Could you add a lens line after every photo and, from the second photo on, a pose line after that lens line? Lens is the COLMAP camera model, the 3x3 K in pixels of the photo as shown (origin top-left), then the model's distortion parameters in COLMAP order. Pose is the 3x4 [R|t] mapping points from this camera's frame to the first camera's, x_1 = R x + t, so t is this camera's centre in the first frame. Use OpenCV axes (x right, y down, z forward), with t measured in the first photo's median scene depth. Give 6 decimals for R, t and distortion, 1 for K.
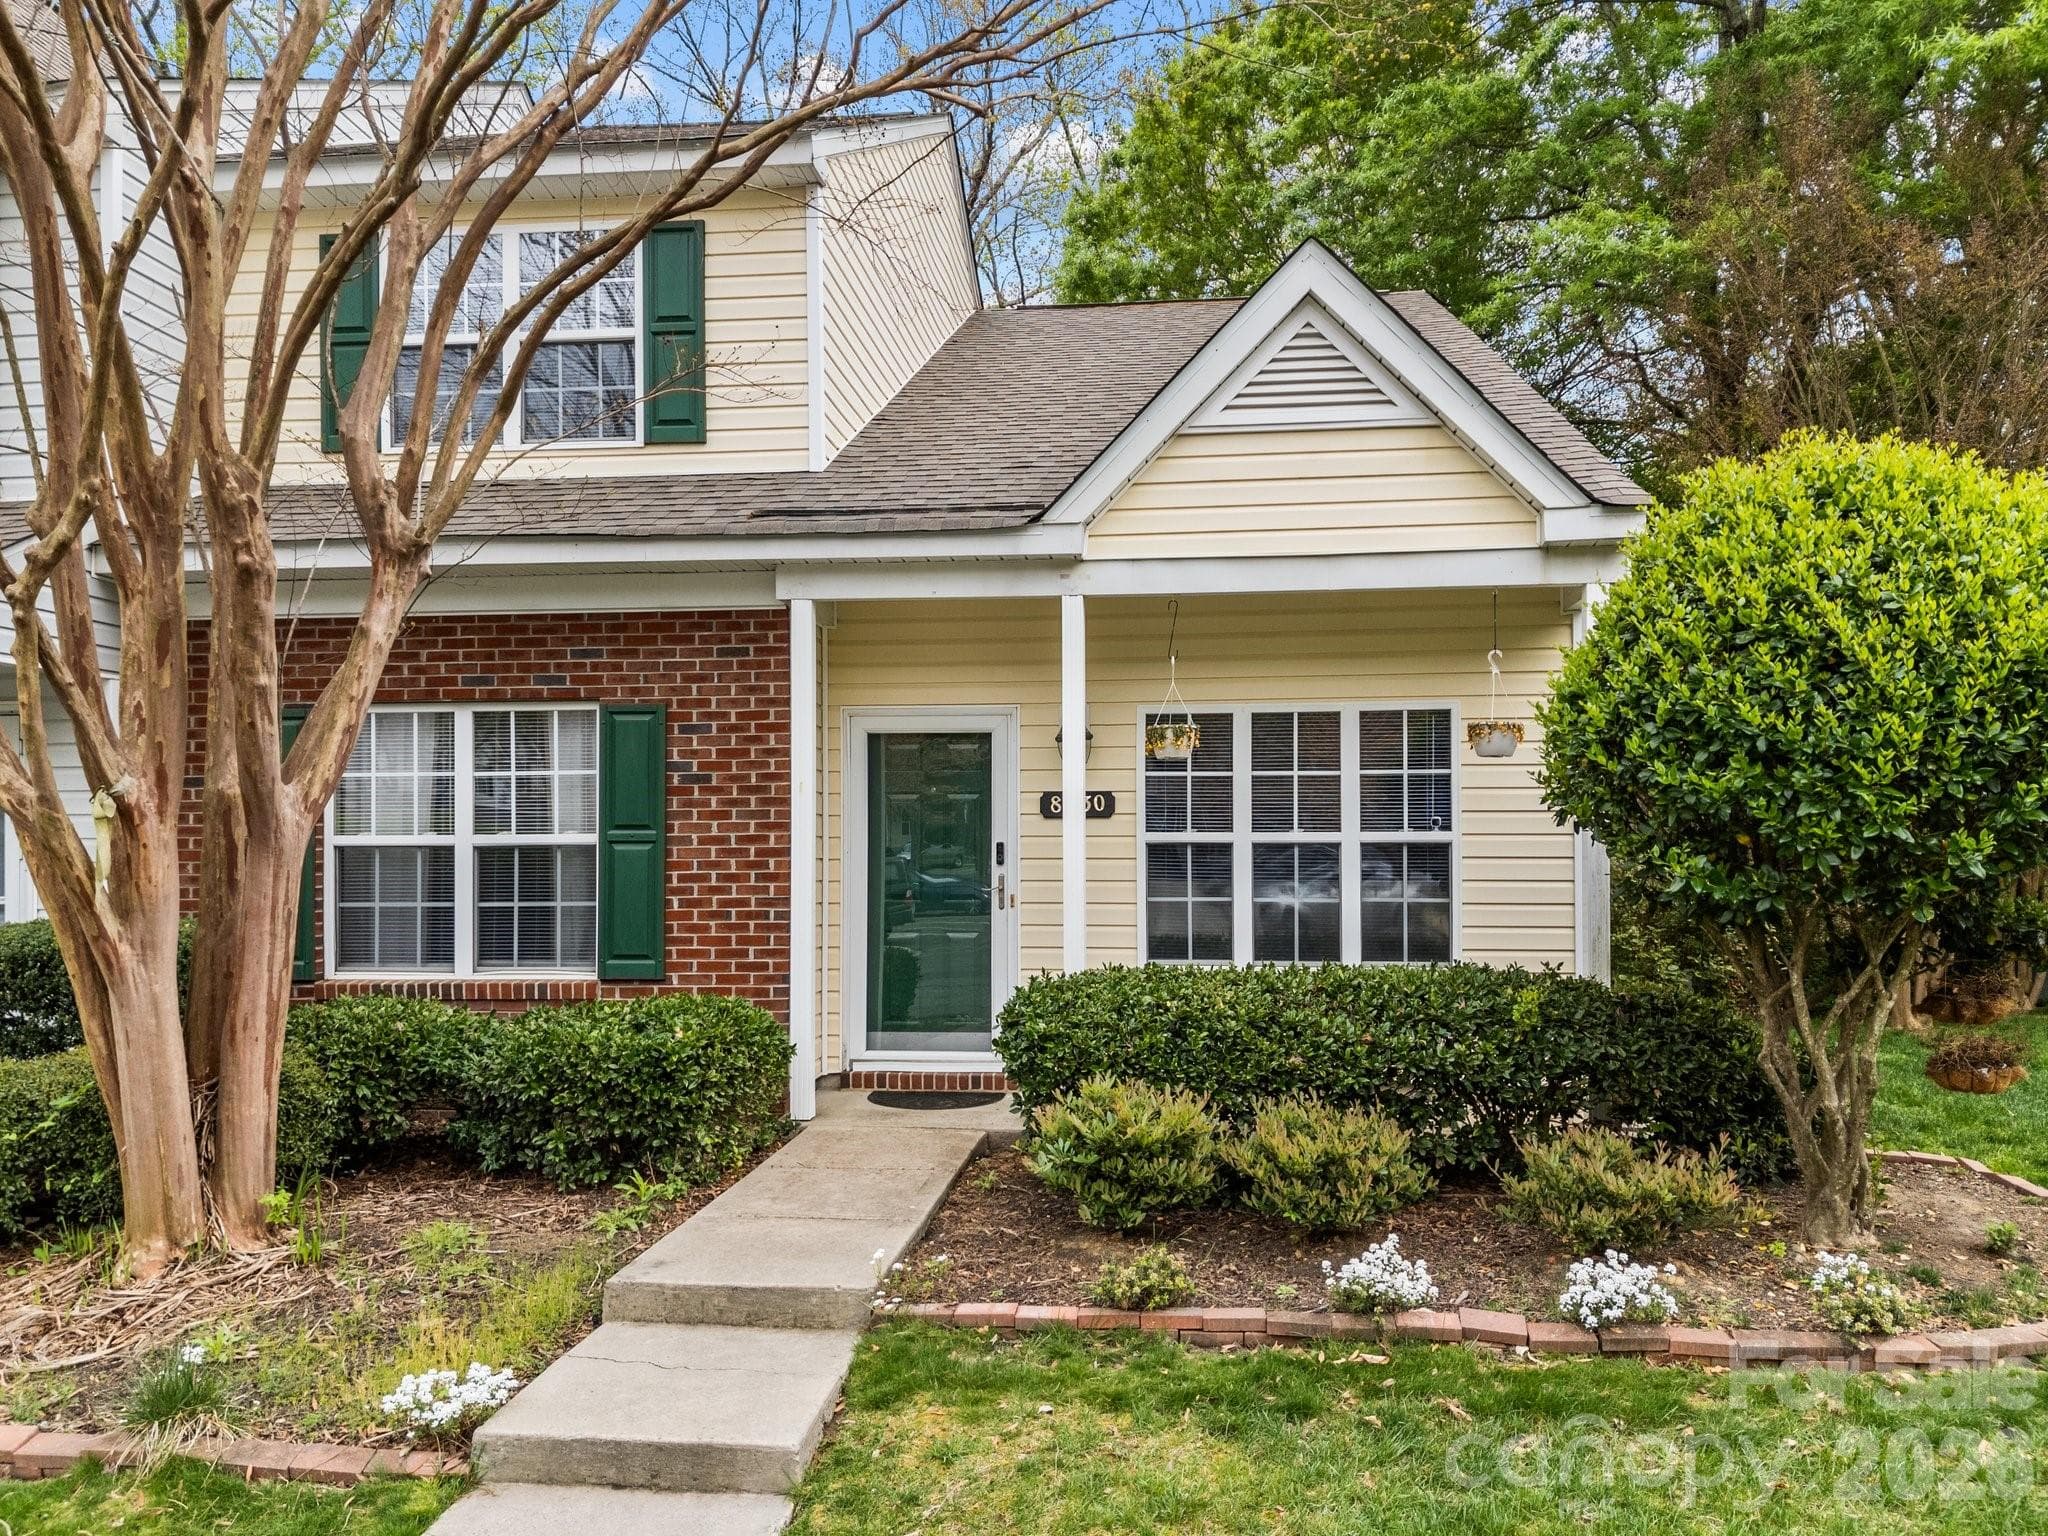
lens RADIAL K [[1541.6, 0, 1032.9], [0, 1541.6, 843.9], [0, 0, 1]] dist [0.070853, -0.084767]
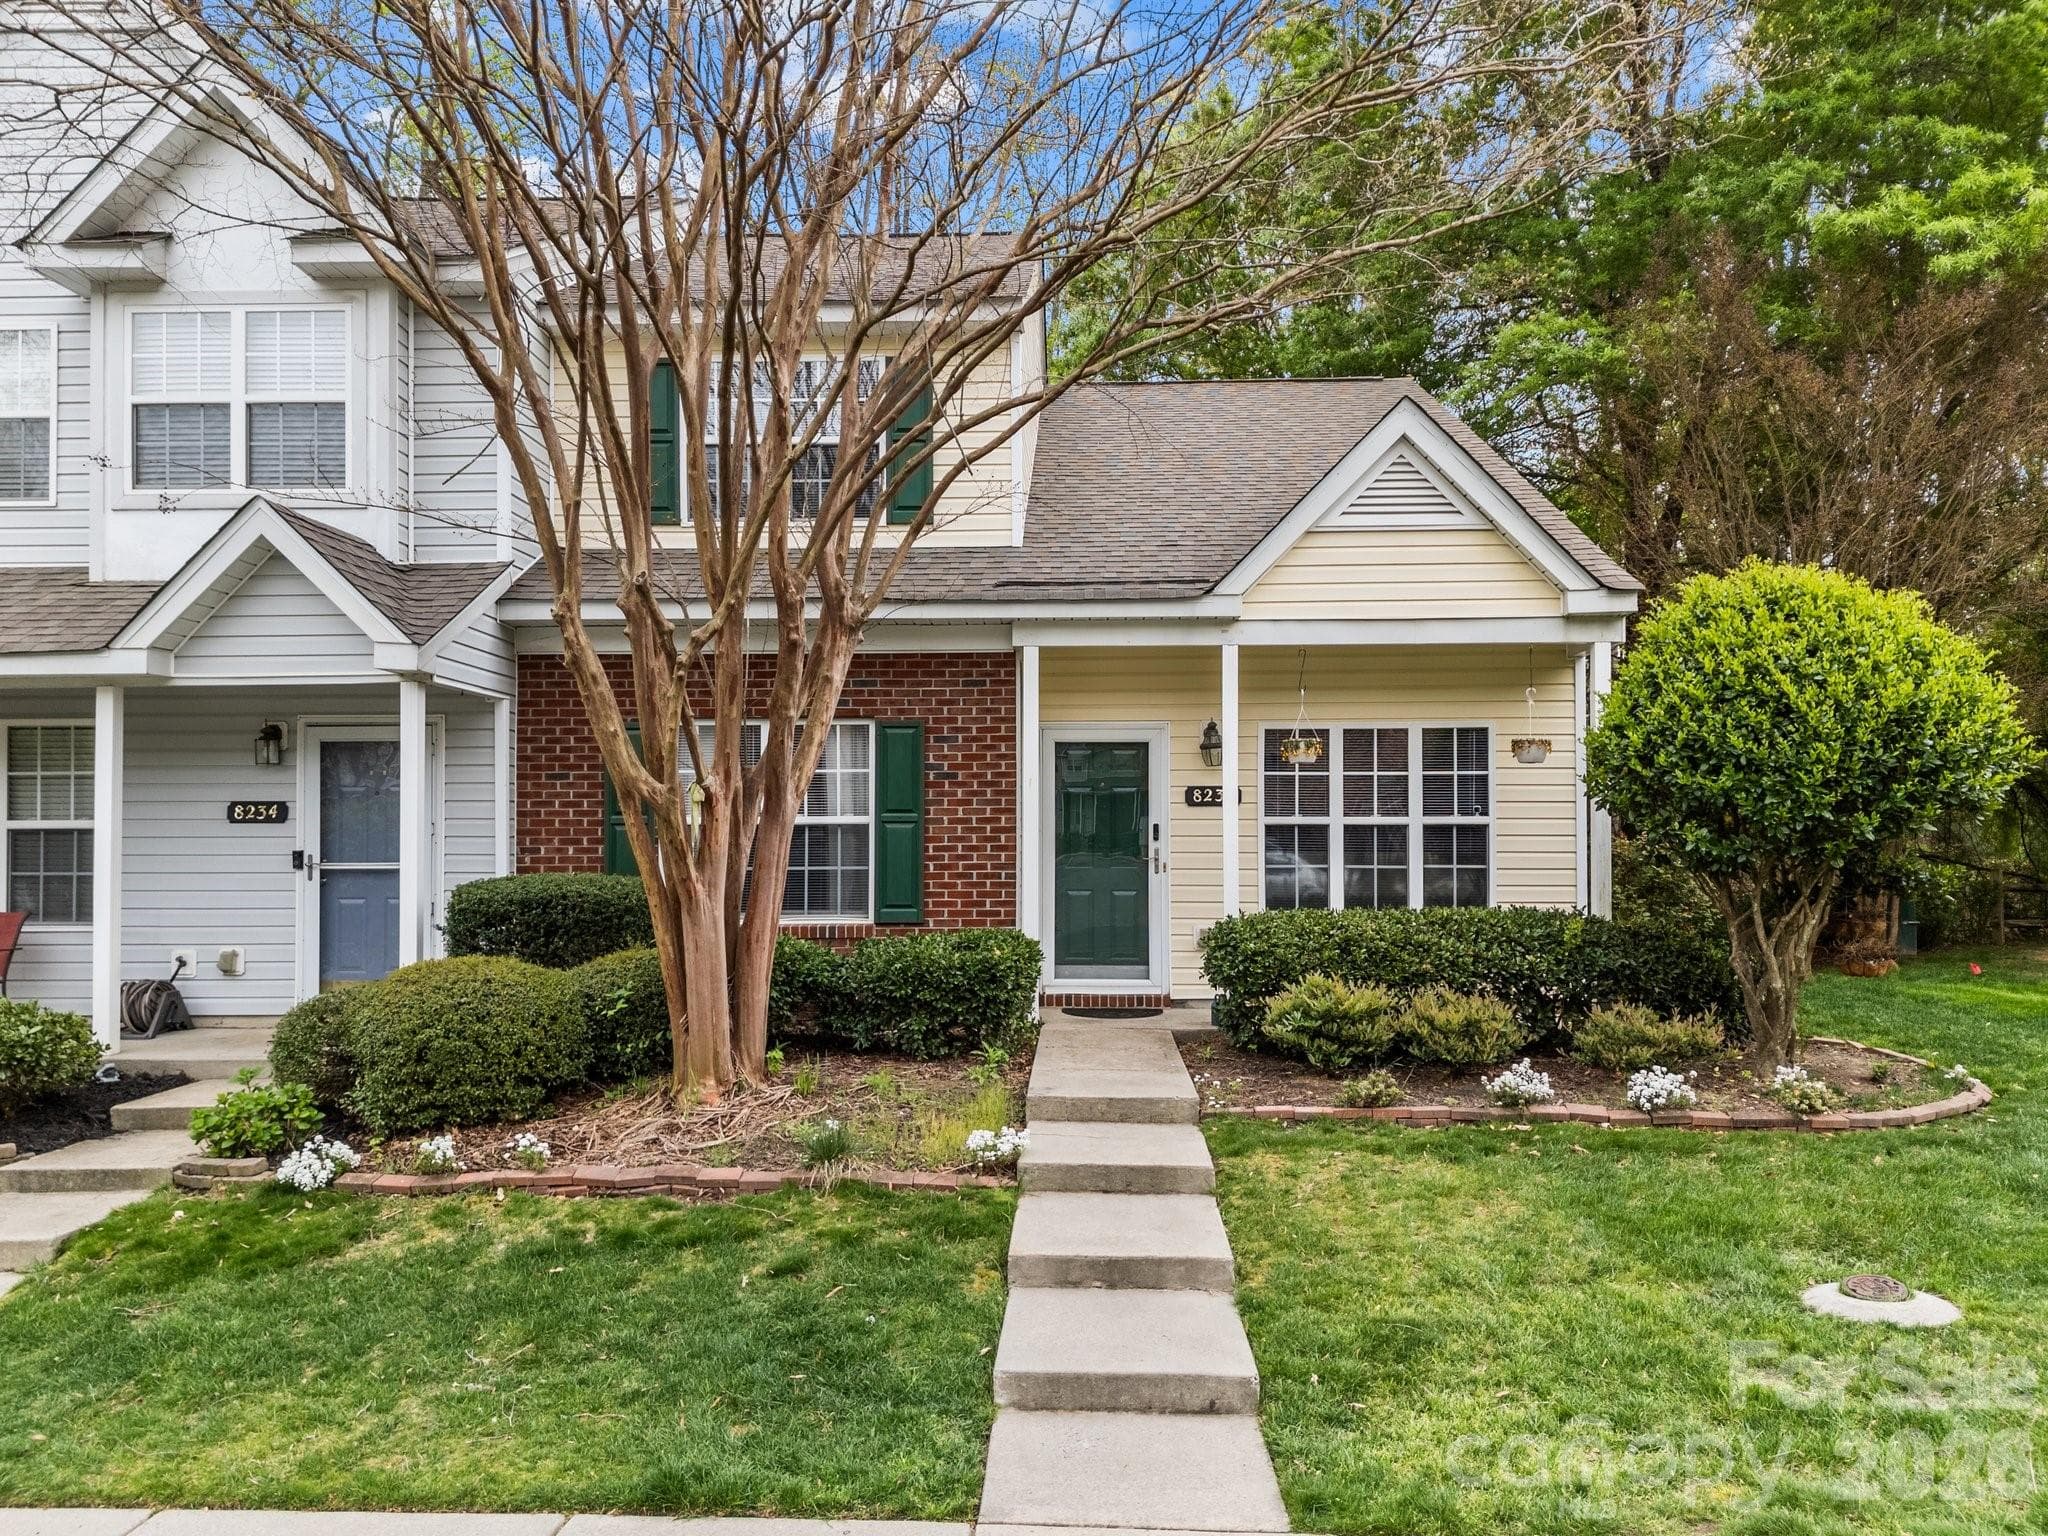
lens RADIAL K [[1526.5, 0, 1035.2], [0, 1526.5, 829.6], [0, 0, 1]] dist [0.062805, -0.064220]
pose [[0.997462, 0.002453, 0.071152, -0.239195], [-0.002187, 0.999990, -0.003809, 0.010454], [-0.071160, 0.003643, 0.997458, -0.347231]]
